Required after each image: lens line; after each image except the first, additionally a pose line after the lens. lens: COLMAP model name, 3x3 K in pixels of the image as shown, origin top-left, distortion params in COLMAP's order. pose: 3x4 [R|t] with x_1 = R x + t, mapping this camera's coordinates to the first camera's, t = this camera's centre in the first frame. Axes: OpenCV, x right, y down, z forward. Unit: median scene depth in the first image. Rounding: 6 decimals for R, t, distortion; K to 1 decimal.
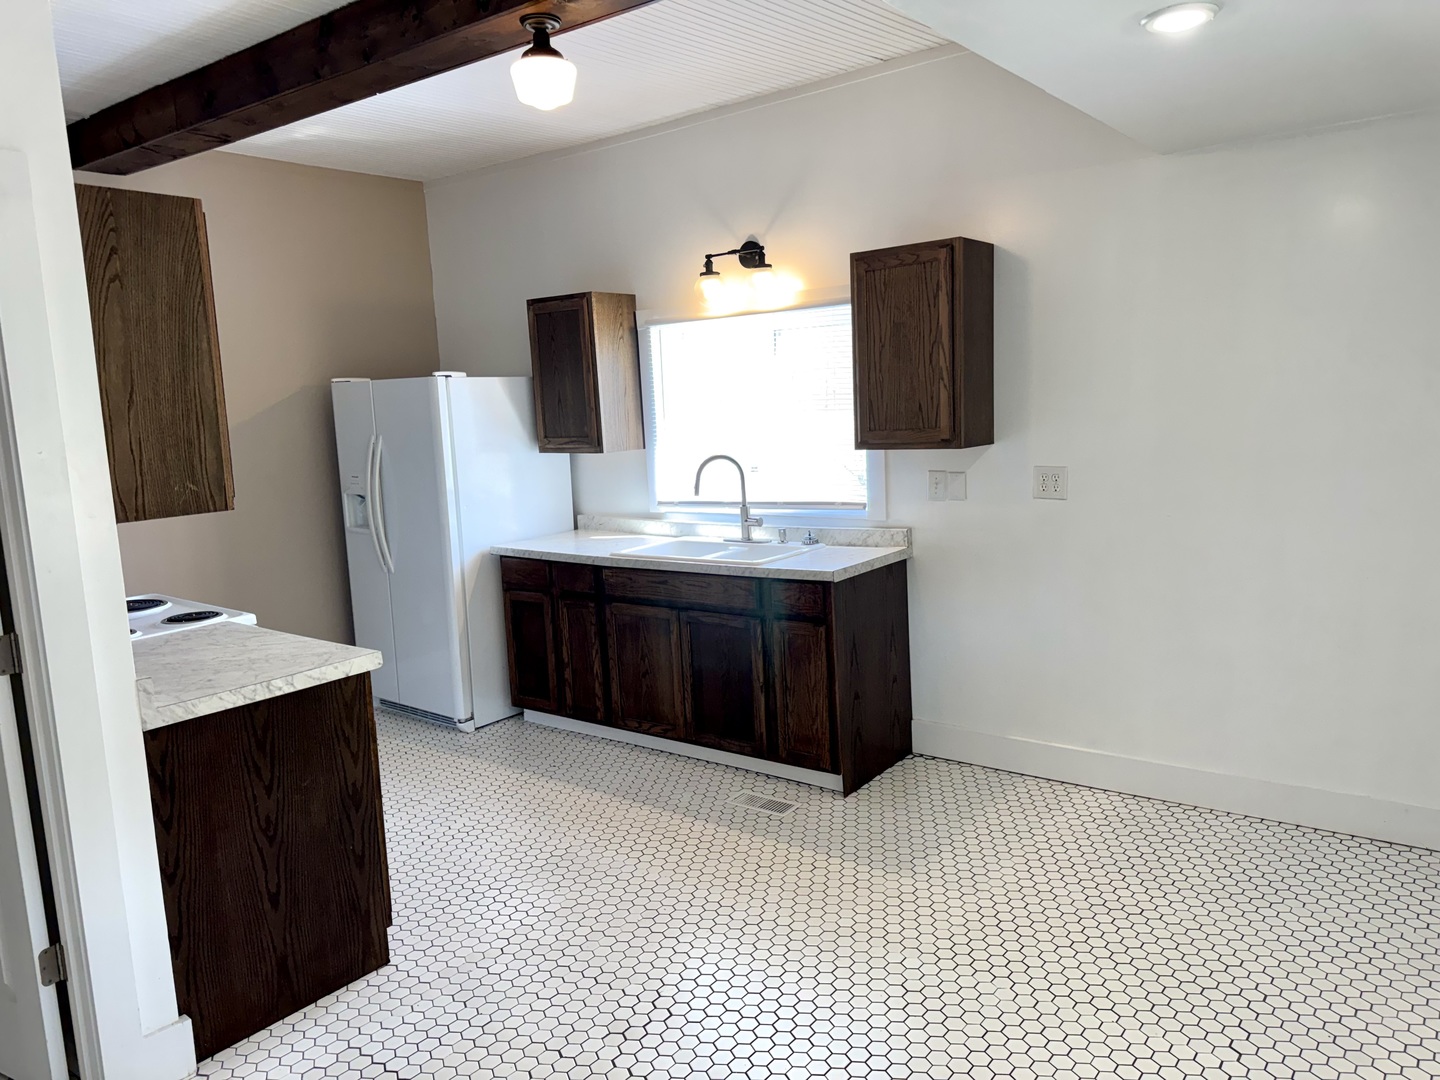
lens RADIAL K [[1012.4, 0, 716.7], [0, 1012.4, 542.5], [0, 0, 1]] dist [0.109379, -0.168101]
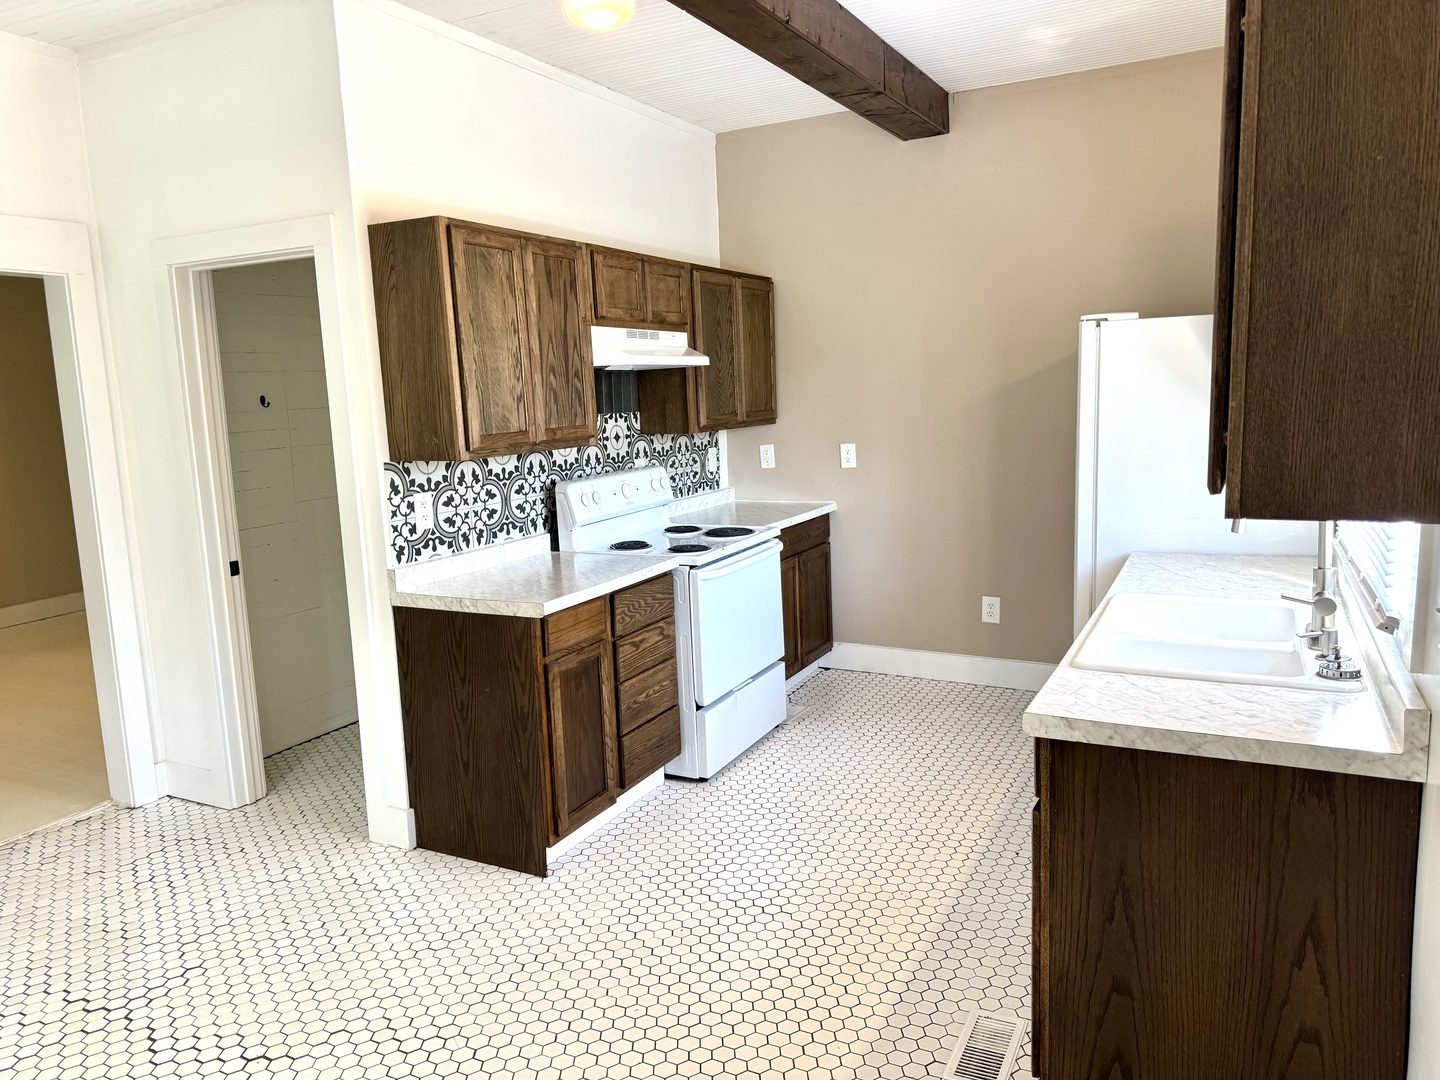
lens RADIAL K [[1012.4, 0, 716.7], [0, 1012.4, 542.5], [0, 0, 1]] dist [0.109379, -0.168101]
pose [[0.170136, 0.188605, -0.967203, 0.807962], [-0.109292, 0.979069, 0.171694, -0.180061], [0.979341, 0.076496, 0.187188, 1.055770]]
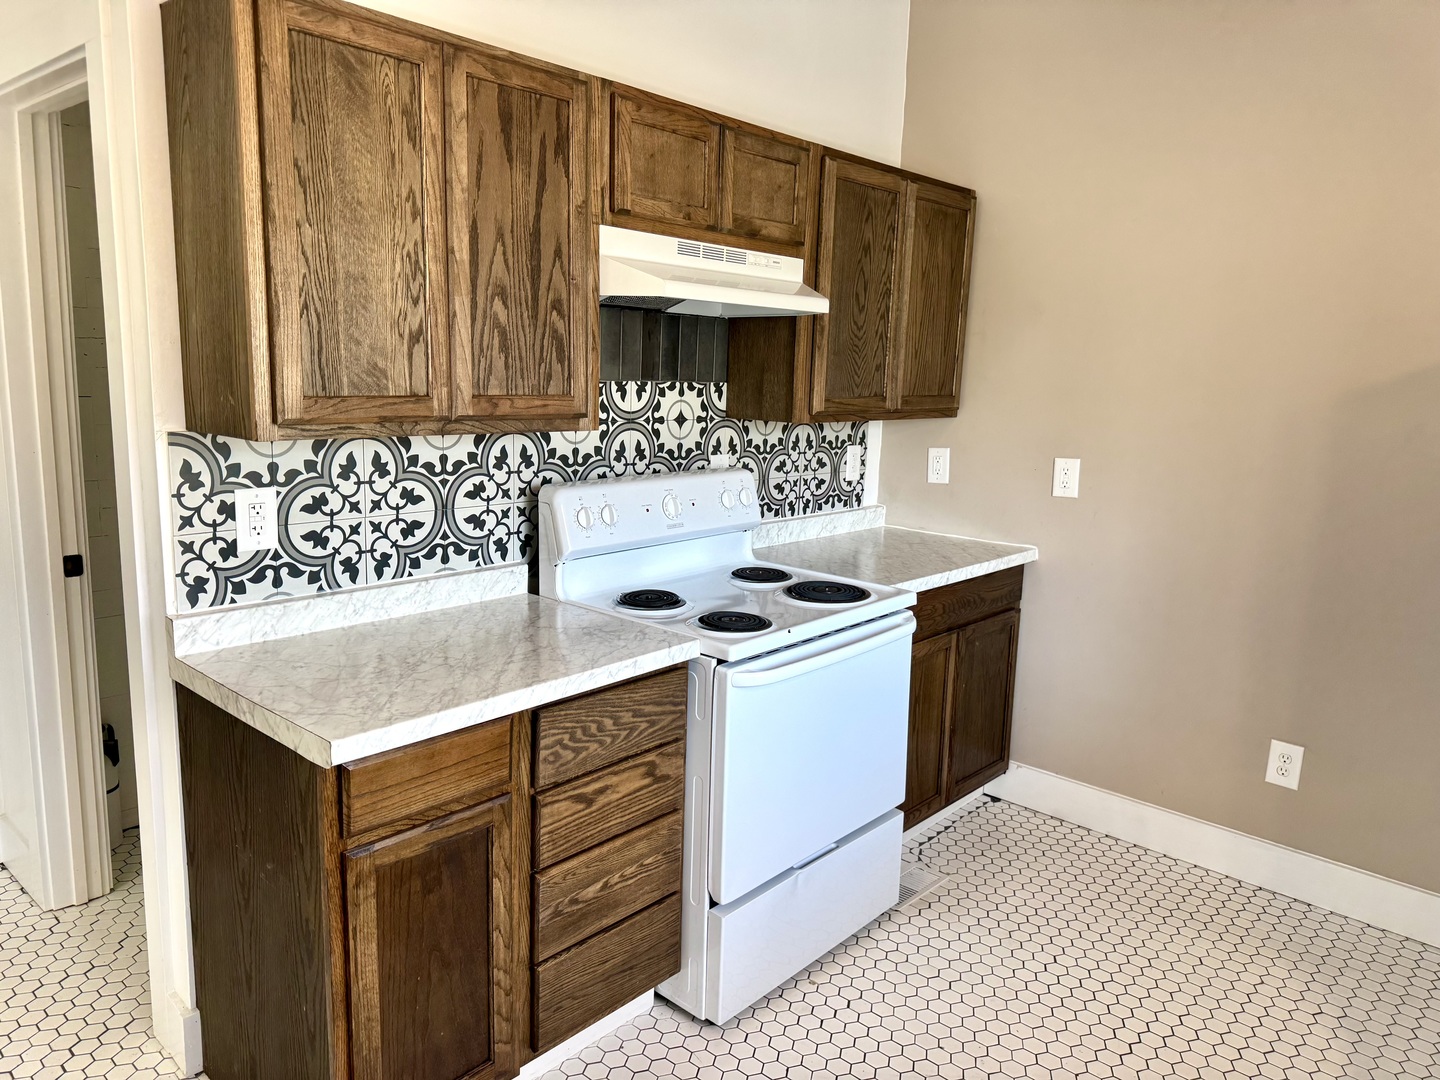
lens RADIAL K [[1012.4, 0, 716.7], [0, 1012.4, 542.5], [0, 0, 1]] dist [0.109379, -0.168101]
pose [[-0.080443, 0.217688, -0.972698, 0.182815], [-0.170932, 0.958391, 0.228622, -0.171646], [0.981994, 0.184656, -0.039886, 1.306661]]
